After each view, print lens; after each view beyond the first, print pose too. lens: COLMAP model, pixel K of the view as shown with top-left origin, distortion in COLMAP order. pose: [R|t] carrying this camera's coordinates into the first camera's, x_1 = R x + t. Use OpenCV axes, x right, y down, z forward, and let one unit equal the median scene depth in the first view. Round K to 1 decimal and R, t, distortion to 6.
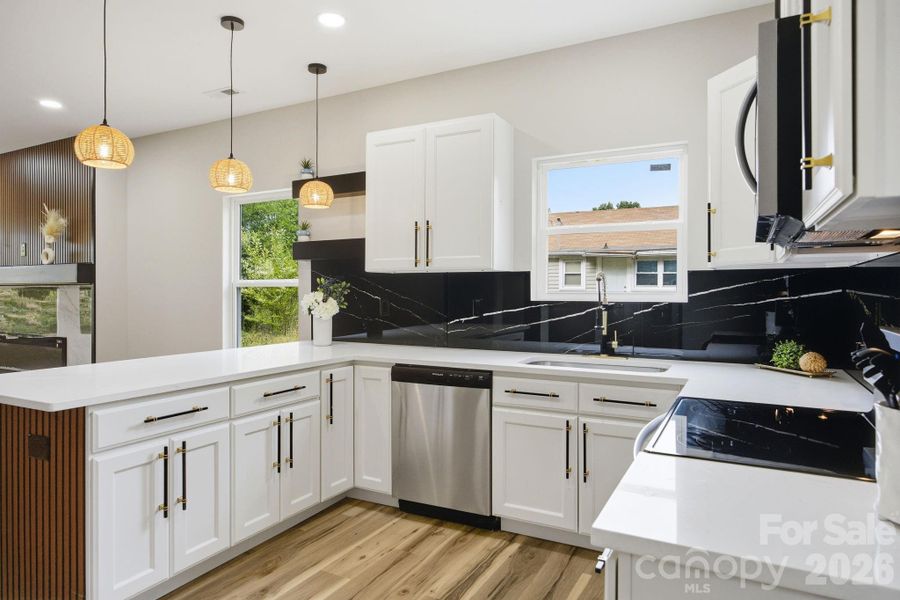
lens RADIAL K [[555.4, 0, 454.1], [0, 555.4, 292.8], [0, 0, 1]] dist [-0.015794, -0.007610]
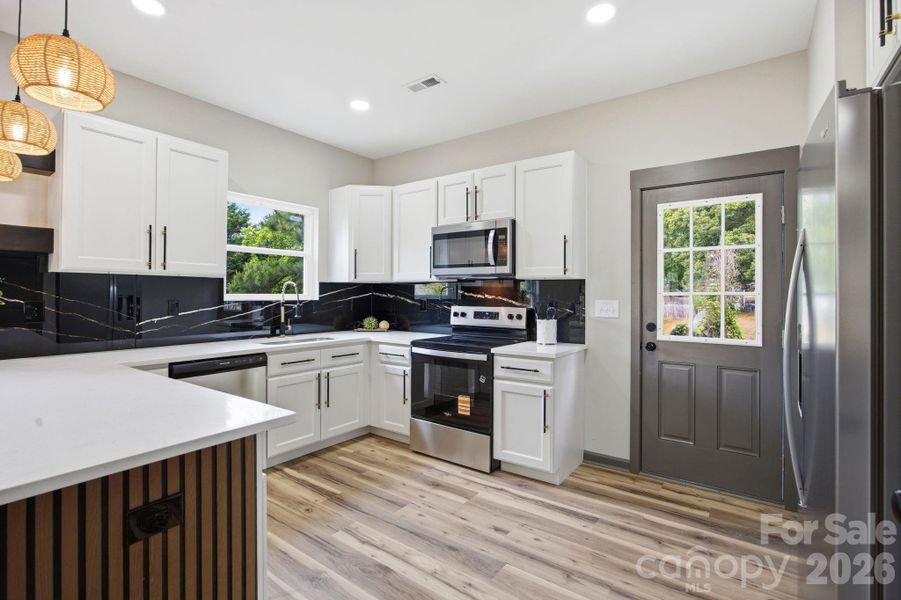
lens RADIAL K [[420.1, 0, 456.9], [0, 420.1, 291.4], [0, 0, 1]] dist [-0.017852, 0.007196]
pose [[0.137655, 0.006170, 0.990461, -0.840157], [0.000056, 0.999981, -0.006237, -0.001738], [-0.990480, 0.000914, 0.137652, 0.376169]]
